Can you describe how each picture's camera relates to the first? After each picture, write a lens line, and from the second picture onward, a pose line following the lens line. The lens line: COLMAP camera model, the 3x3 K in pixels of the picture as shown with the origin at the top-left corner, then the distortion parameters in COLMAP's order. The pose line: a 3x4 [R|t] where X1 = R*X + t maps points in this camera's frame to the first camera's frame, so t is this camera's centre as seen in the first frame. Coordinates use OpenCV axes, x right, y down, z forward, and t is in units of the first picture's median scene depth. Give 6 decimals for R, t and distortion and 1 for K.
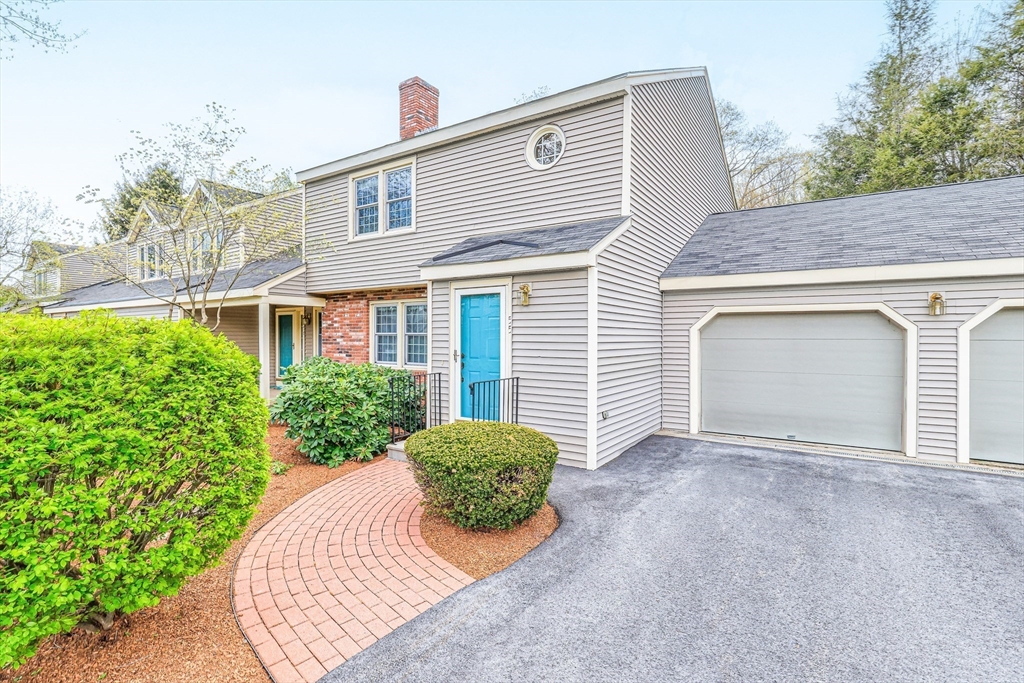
lens RADIAL K [[522.4, 0, 445.1], [0, 522.4, 347.0], [0, 0, 1]] dist [-0.022700, 0.009026]
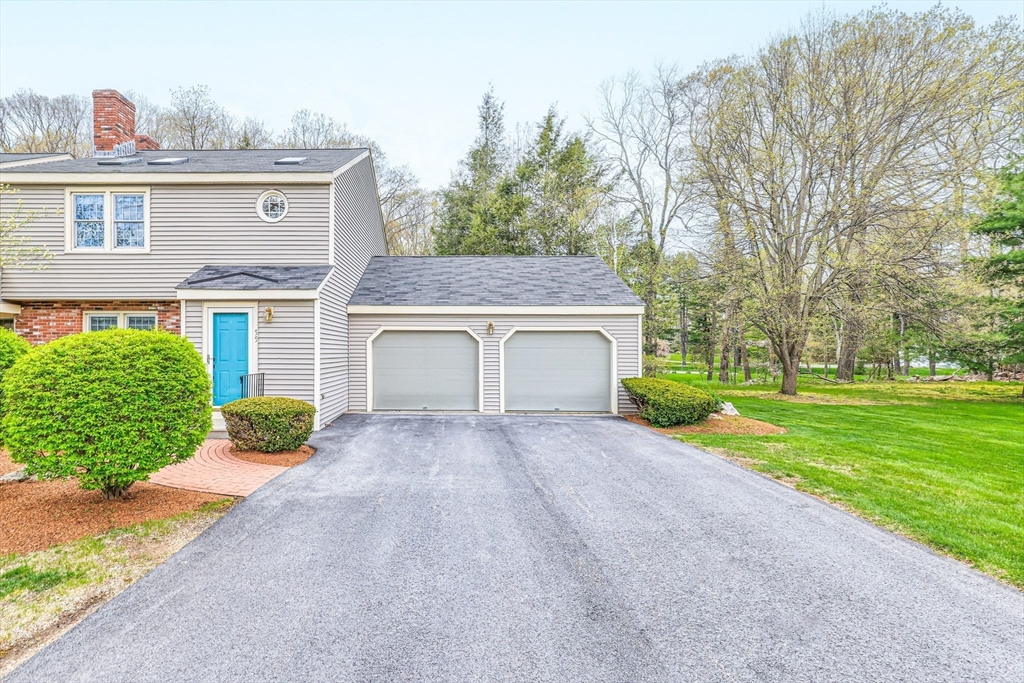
lens RADIAL K [[540.4, 0, 431.7], [0, 540.4, 354.0], [0, 0, 1]] dist [-0.000118, -0.000337]
pose [[0.821532, -0.003051, 0.570155, -0.264109], [0.009271, 0.999925, -0.008007, 0.018619], [-0.570087, 0.011863, 0.821498, -0.382380]]
